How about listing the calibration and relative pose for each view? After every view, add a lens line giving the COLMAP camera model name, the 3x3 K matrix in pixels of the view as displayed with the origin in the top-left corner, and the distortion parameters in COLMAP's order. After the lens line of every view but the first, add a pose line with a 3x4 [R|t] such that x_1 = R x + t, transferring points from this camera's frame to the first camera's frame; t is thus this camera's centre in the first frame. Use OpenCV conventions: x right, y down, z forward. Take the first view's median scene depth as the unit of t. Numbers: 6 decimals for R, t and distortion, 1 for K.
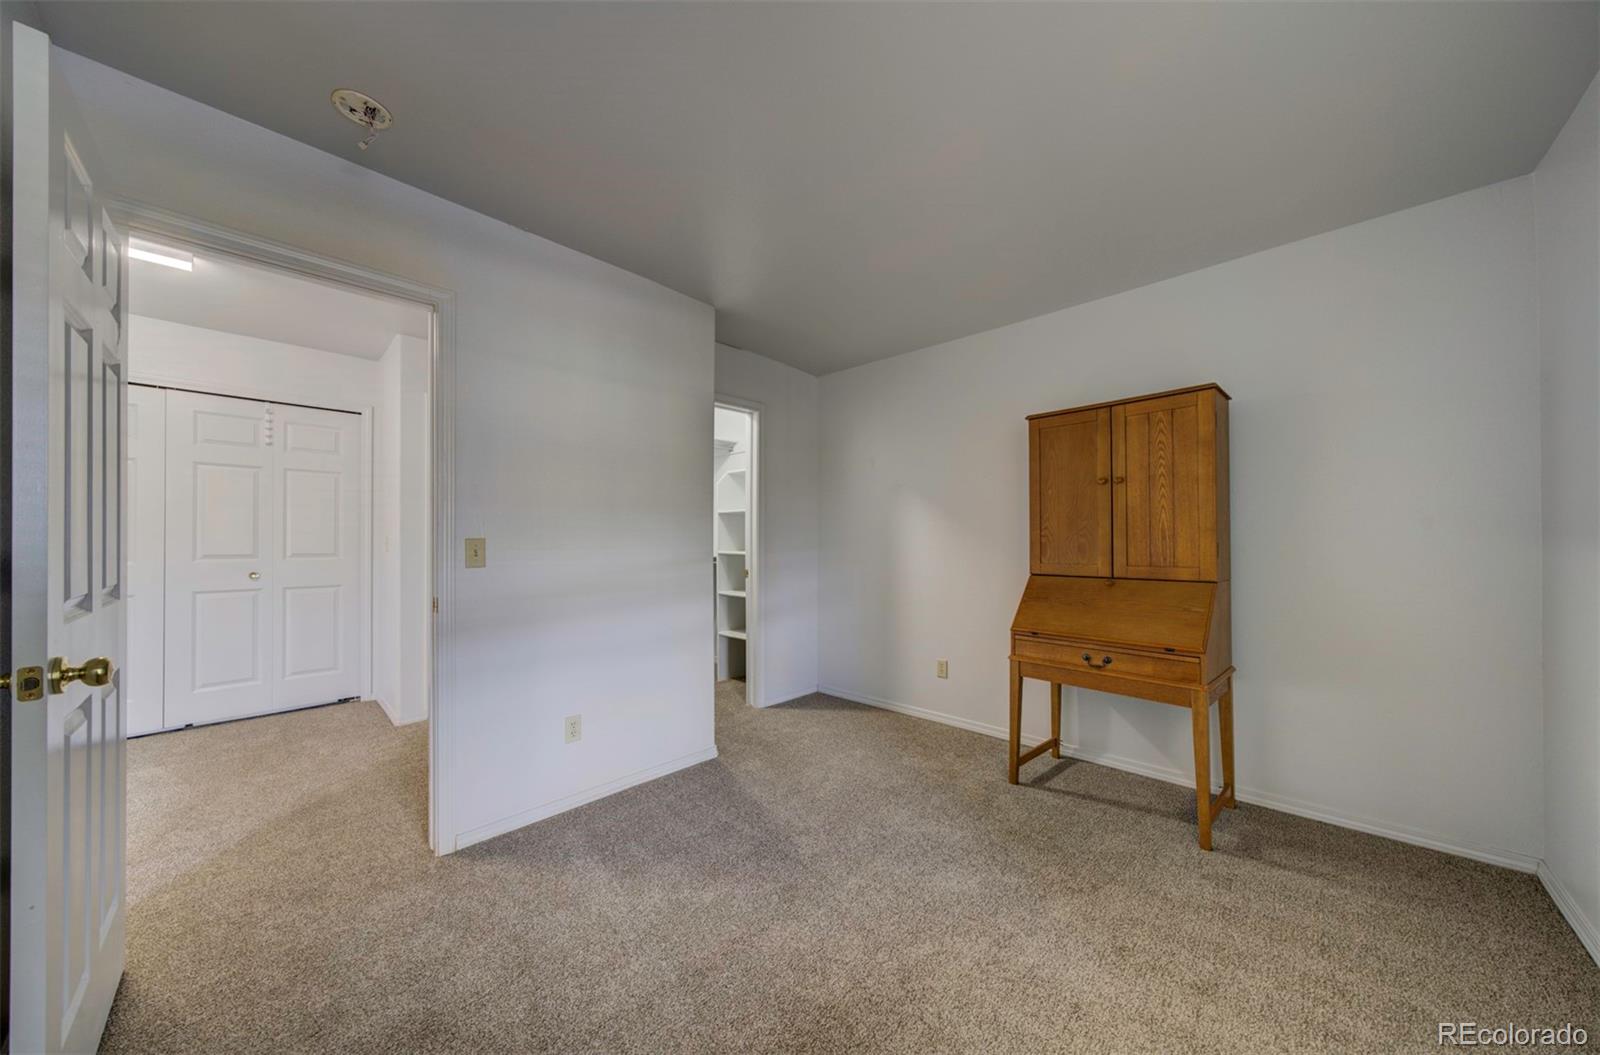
lens RADIAL K [[540.3, 0, 792.8], [0, 540.3, 535.9], [0, 0, 1]] dist [-0.000096, 0.000023]
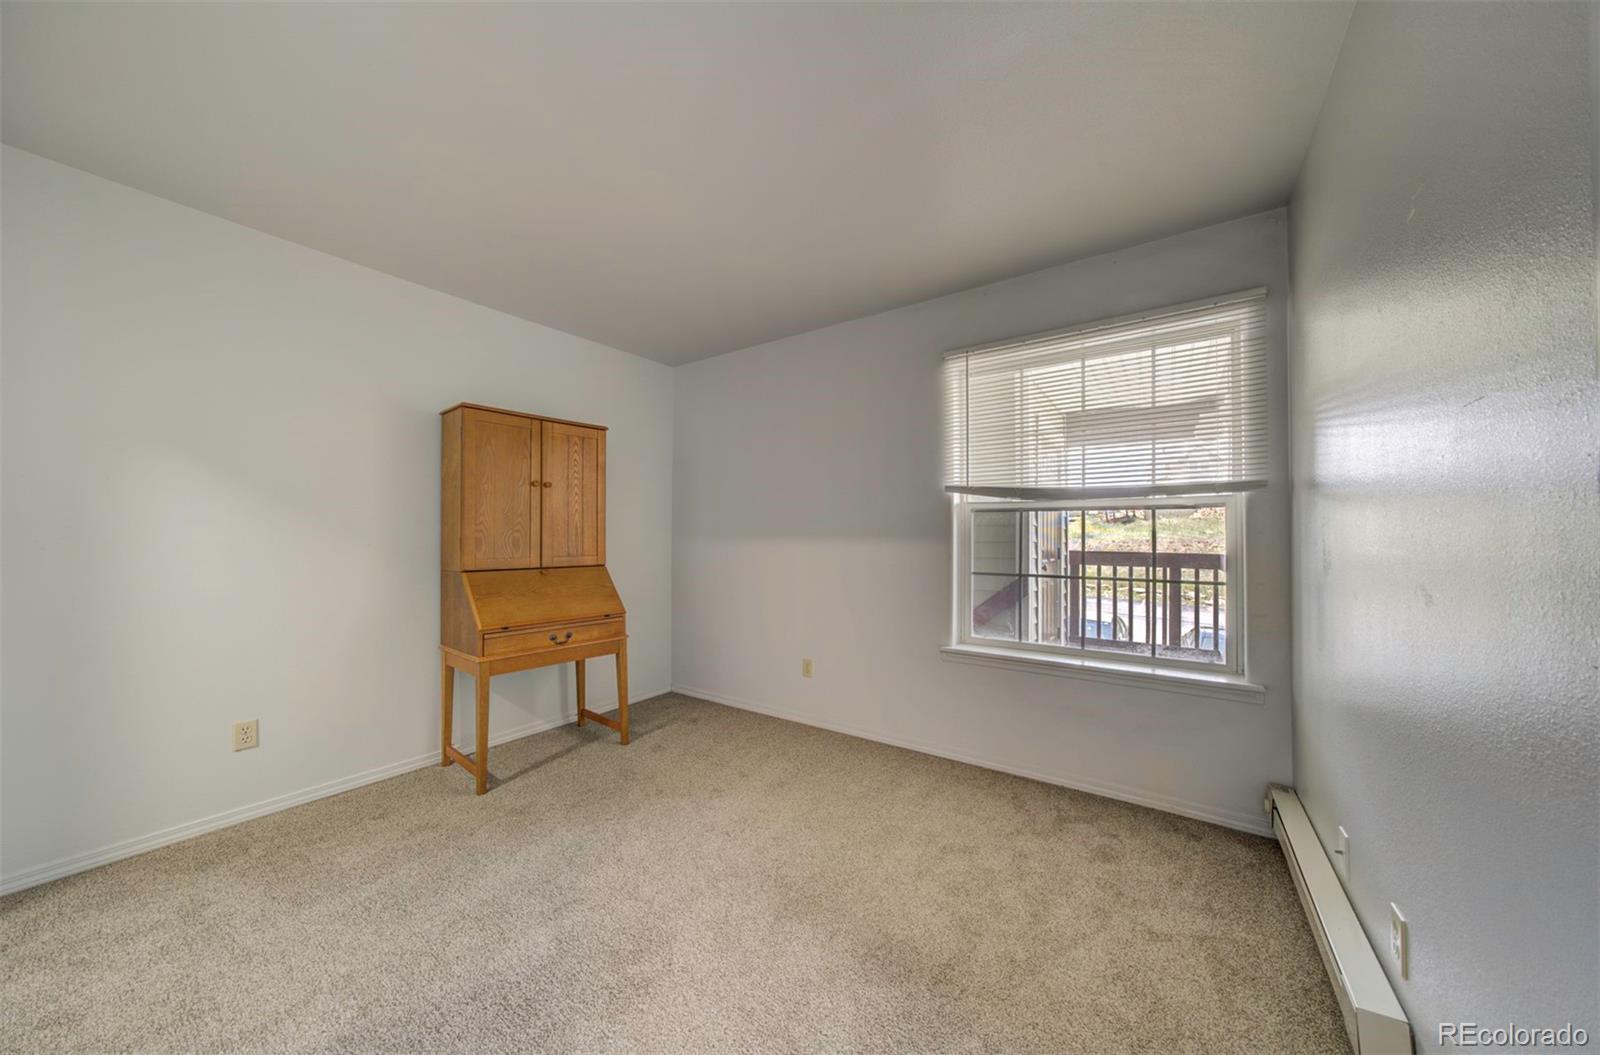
lens RADIAL K [[540.3, 0, 792.8], [0, 540.3, 535.9], [0, 0, 1]] dist [-0.000096, 0.000023]
pose [[-0.149984, 0.006355, 0.988668, -0.650941], [-0.005953, 0.999955, -0.007331, 0.014122], [-0.988670, -0.006985, -0.149940, 0.654610]]
